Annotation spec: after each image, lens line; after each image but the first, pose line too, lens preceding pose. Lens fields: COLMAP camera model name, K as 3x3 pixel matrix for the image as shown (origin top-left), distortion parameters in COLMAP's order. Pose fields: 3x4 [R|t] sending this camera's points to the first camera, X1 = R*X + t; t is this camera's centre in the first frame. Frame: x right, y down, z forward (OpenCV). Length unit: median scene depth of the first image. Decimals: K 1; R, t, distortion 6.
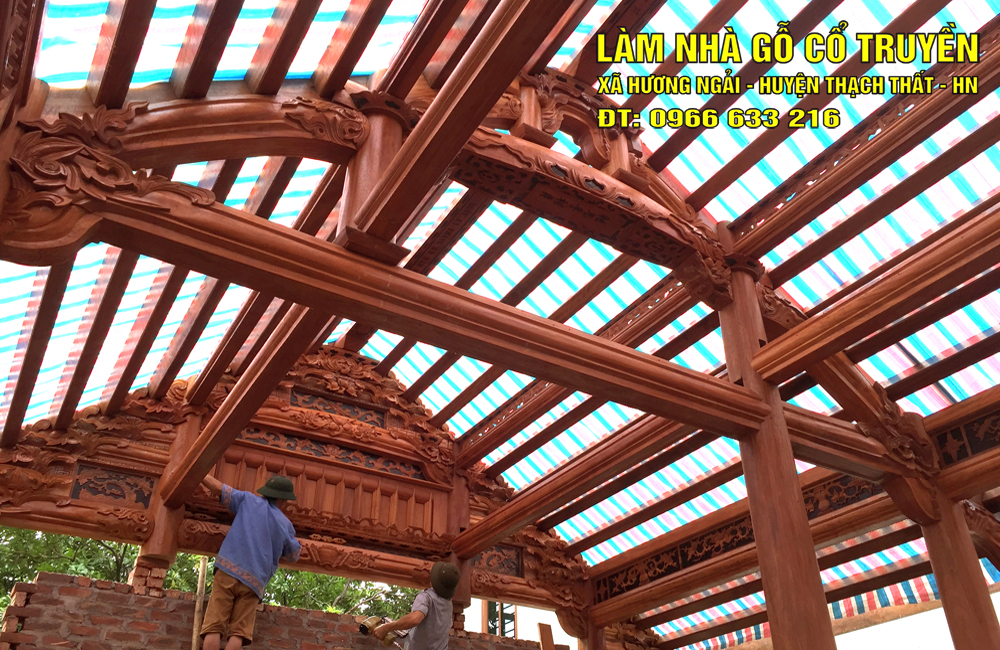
lens RADIAL K [[880.6, 0, 497.7], [0, 880.6, 366.6], [0, 0, 1]] dist [0.085845, -0.129981]
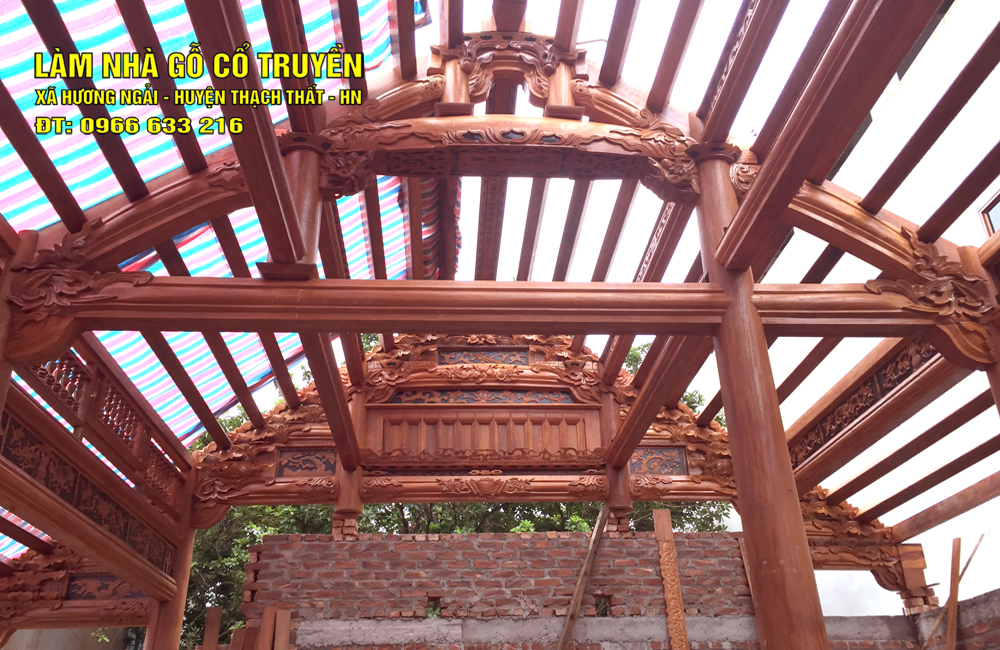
lens RADIAL K [[865.1, 0, 497.1], [0, 865.1, 356.2], [0, 0, 1]] dist [0.050811, -0.001872]
pose [[0.878747, -0.209691, -0.428757, 0.327629], [0.253561, 0.966169, 0.047157, -0.001762], [0.404364, -0.150155, 0.902188, 0.006694]]
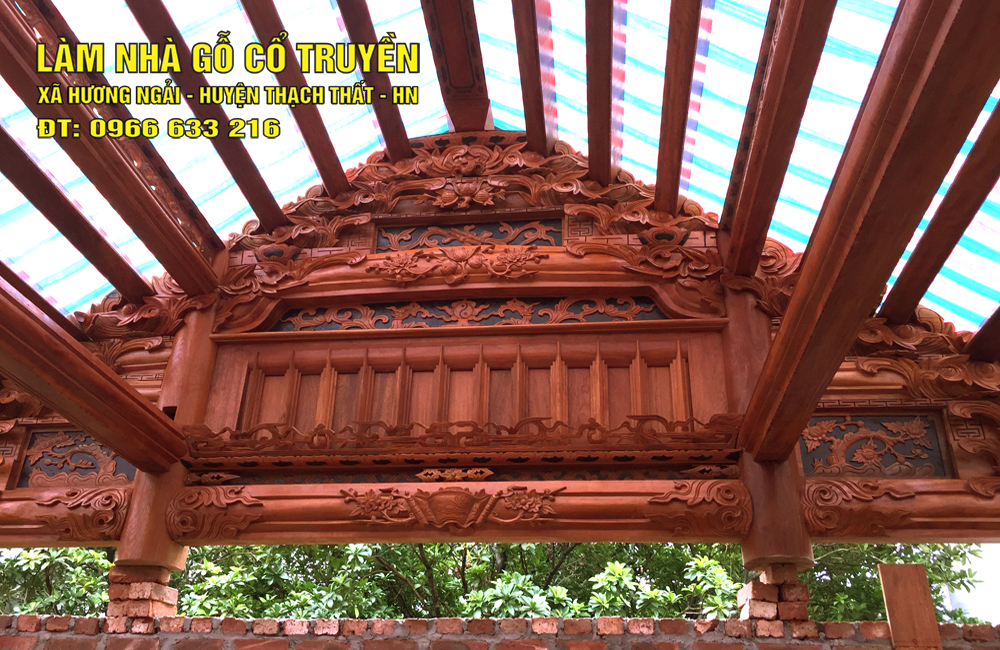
lens RADIAL K [[801.3, 0, 502.5], [0, 801.3, 364.2], [0, 0, 1]] dist [0.067180, -0.069233]
pose [[0.777977, -0.248650, -0.576997, 0.106537], [0.286553, 0.957702, -0.026345, 0.149241], [0.559142, -0.144844, 0.816322, 0.628141]]
